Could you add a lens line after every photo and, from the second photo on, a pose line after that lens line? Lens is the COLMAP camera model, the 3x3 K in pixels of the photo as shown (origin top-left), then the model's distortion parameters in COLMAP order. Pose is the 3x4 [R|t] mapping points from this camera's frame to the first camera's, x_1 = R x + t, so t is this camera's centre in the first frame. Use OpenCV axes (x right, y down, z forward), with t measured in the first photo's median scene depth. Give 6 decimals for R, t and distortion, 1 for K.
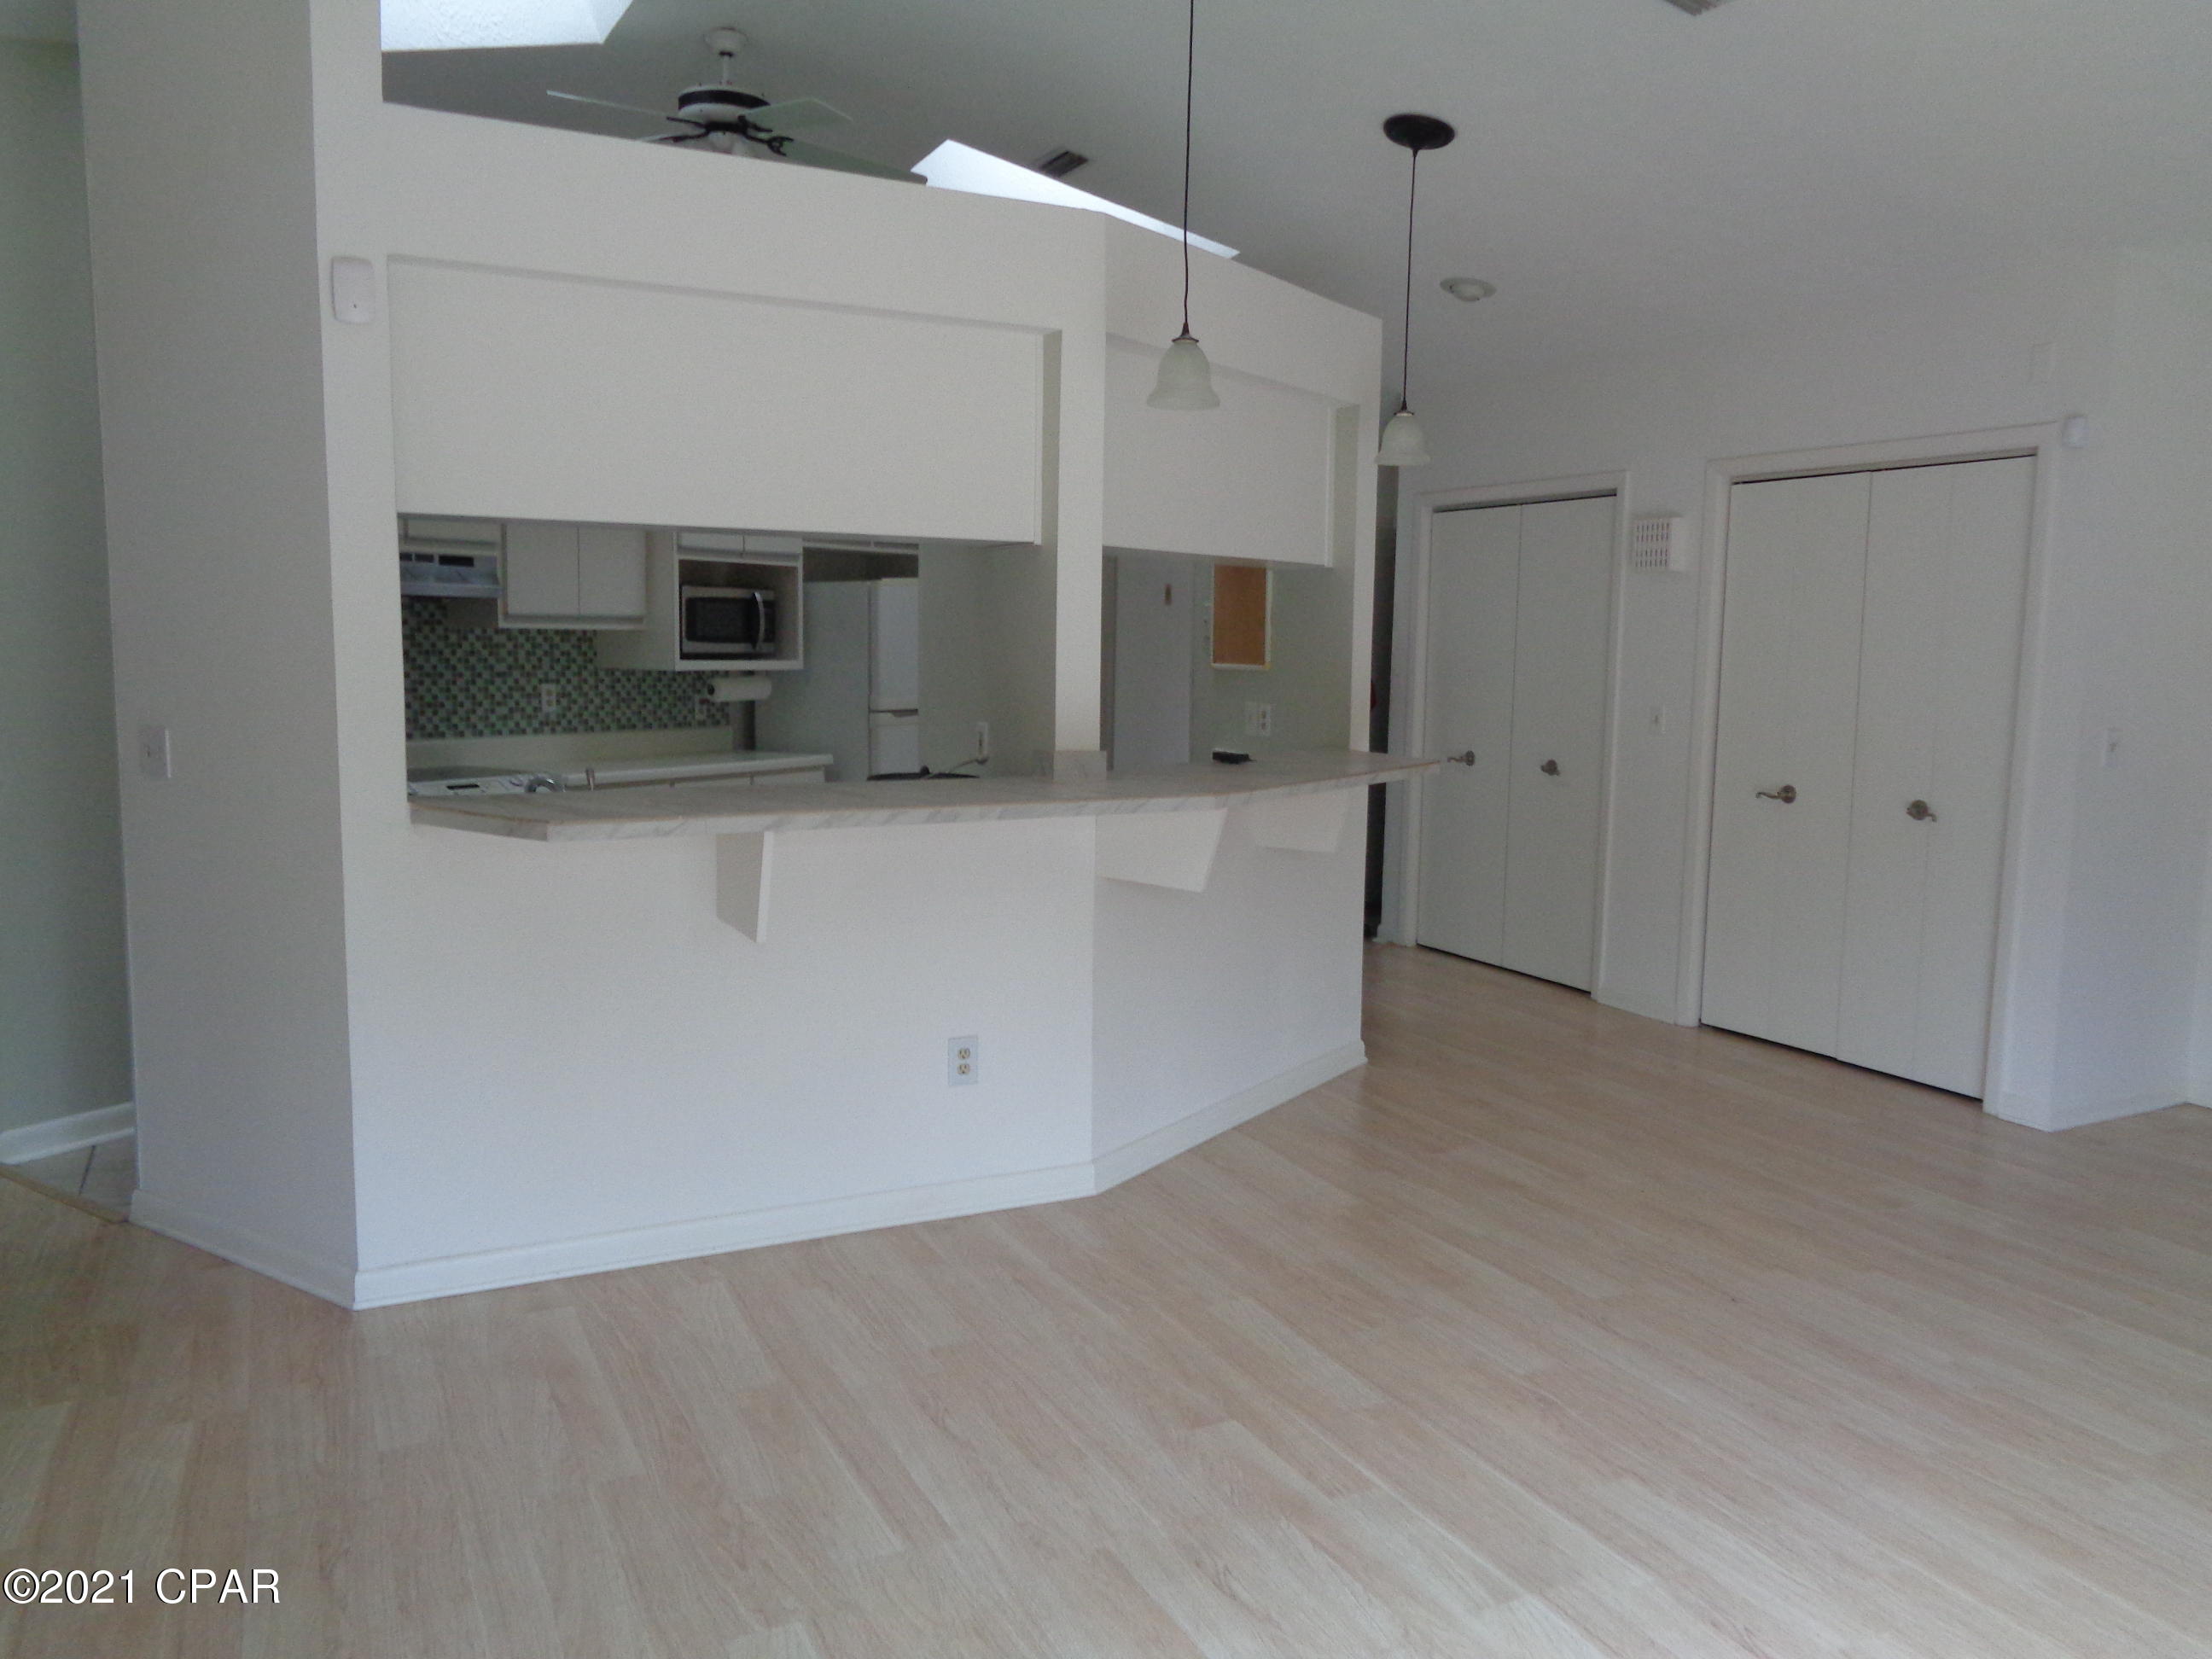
lens RADIAL K [[1650.3, 0, 1103.9], [0, 1650.3, 829.8], [0, 0, 1]] dist [-0.031485, 0.011370]
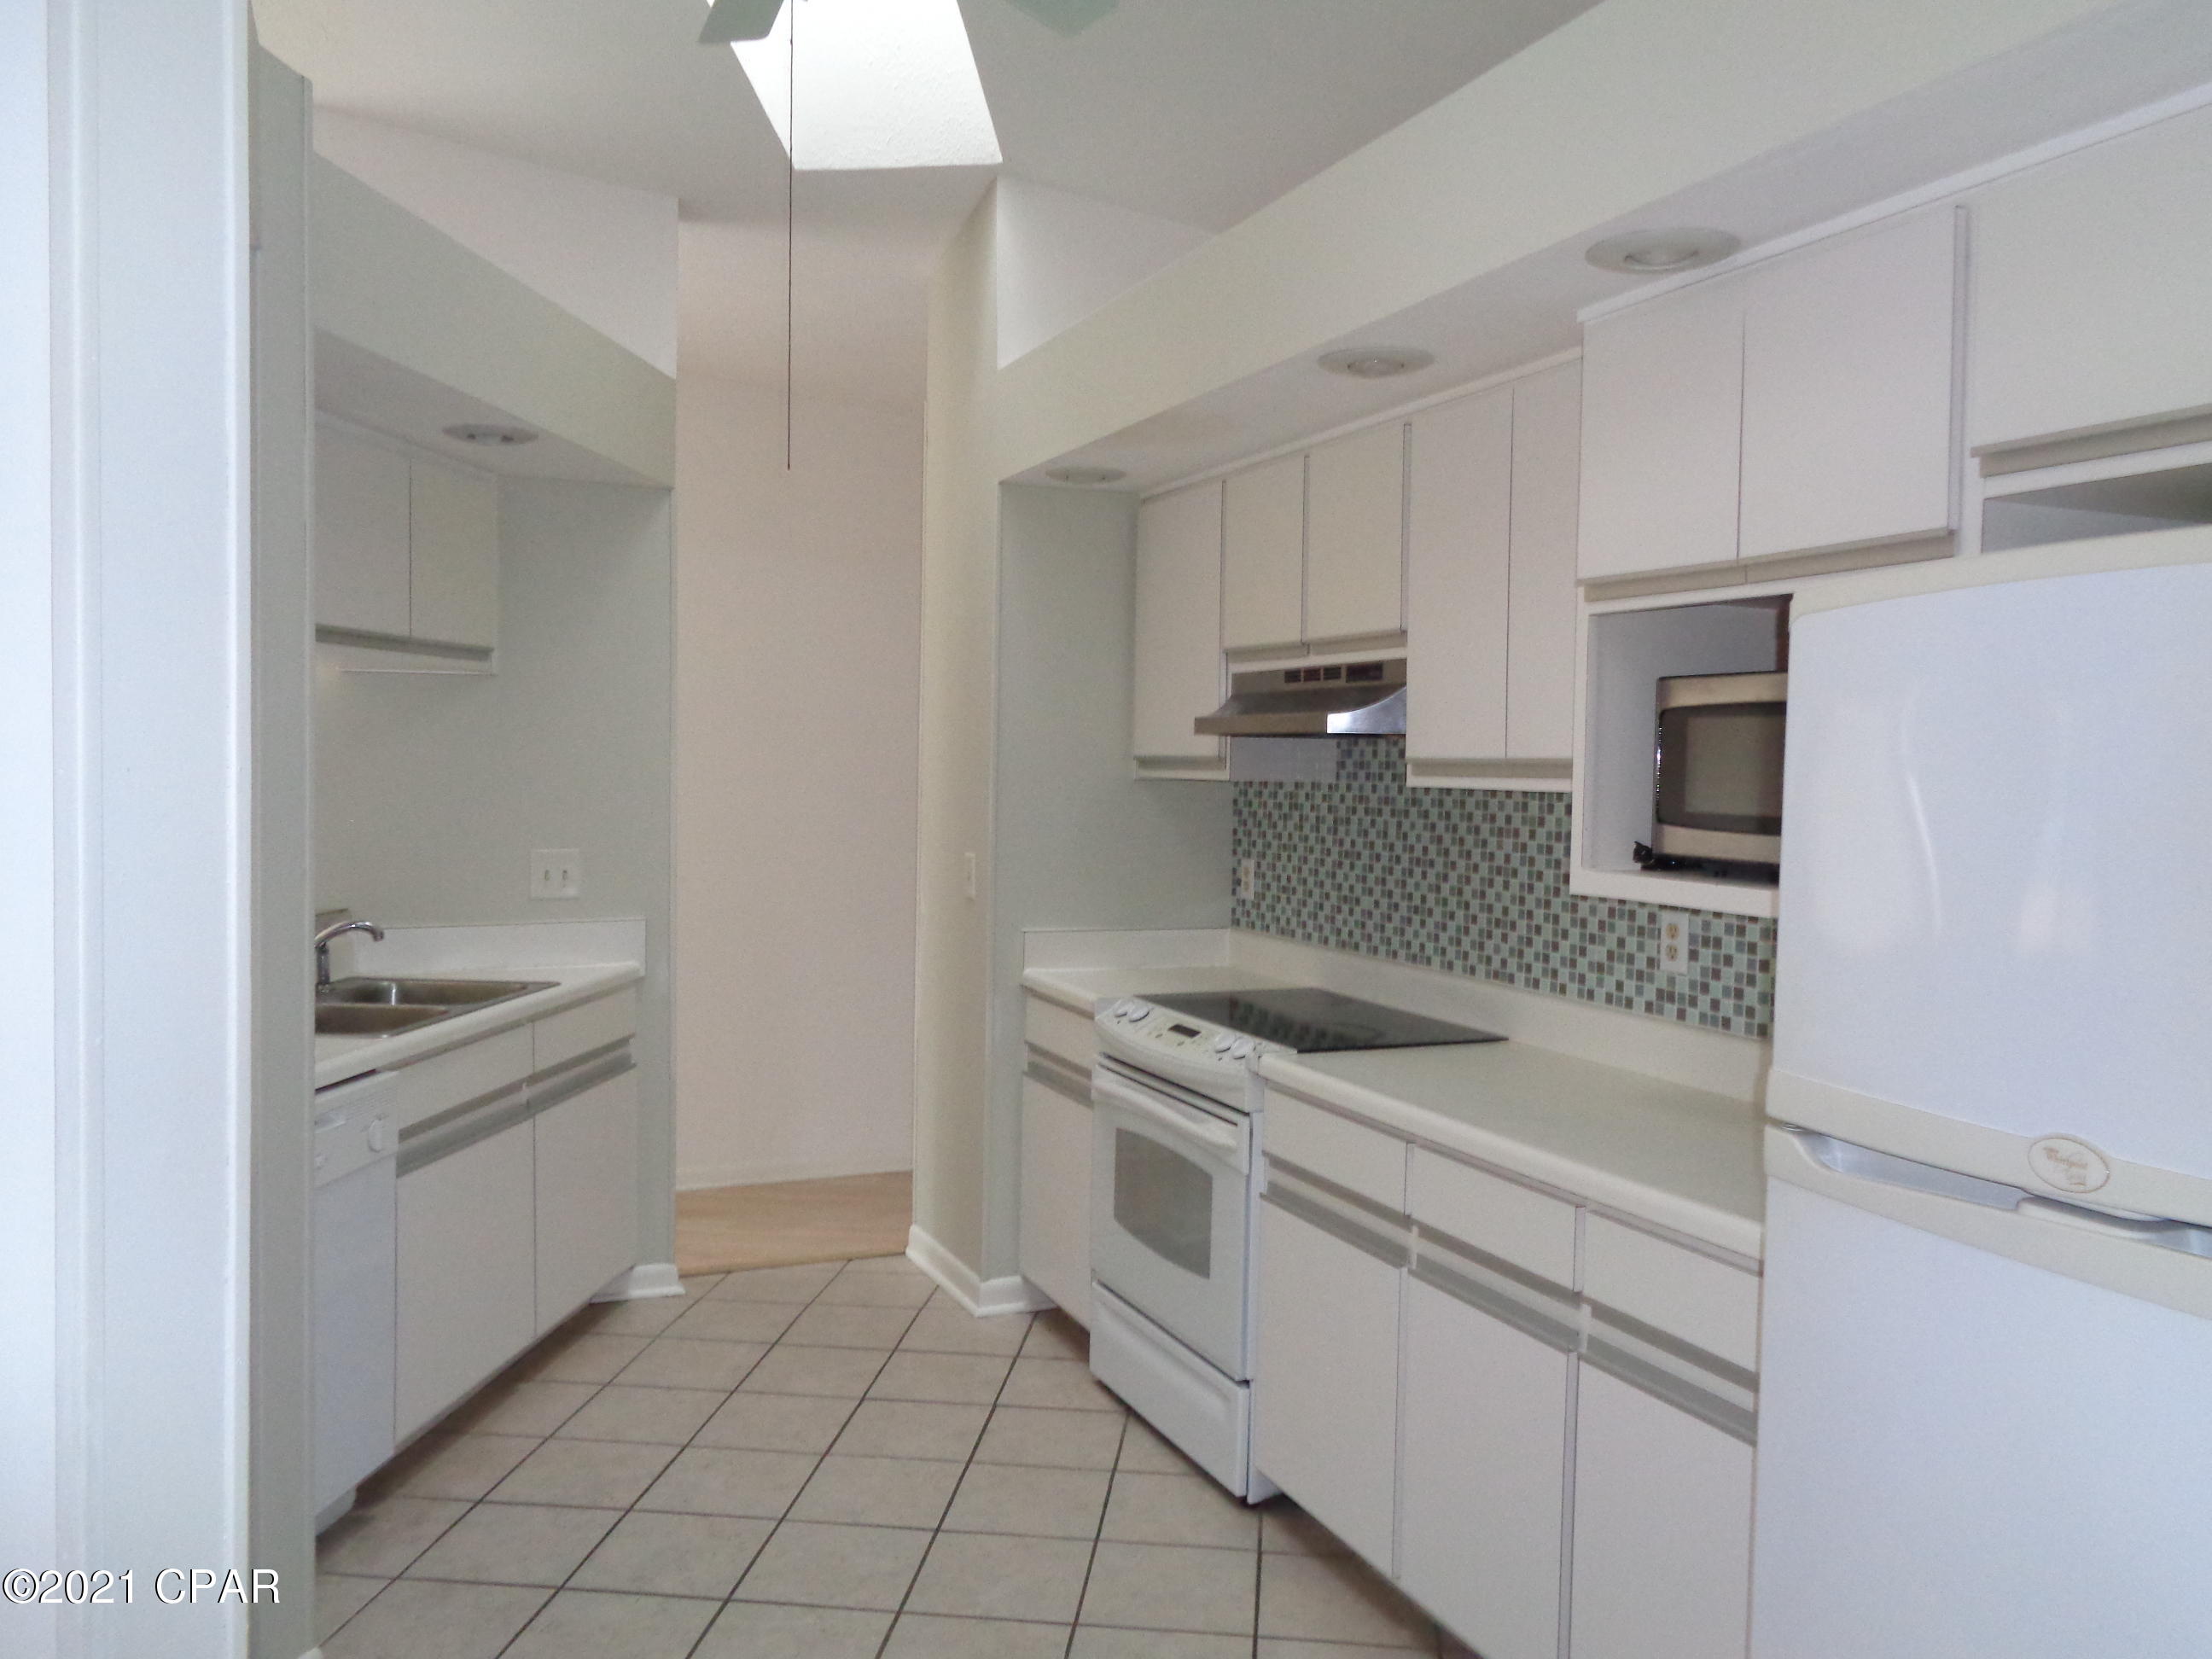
lens RADIAL K [[1650.3, 0, 1105.5], [0, 1650.3, 827.2], [0, 0, 1]] dist [-0.031485, 0.011370]
pose [[-0.562629, 0.008228, -0.826669, 0.133884], [-0.117081, 0.989079, 0.089530, -0.137241], [0.818377, 0.147159, -0.555521, 1.142754]]
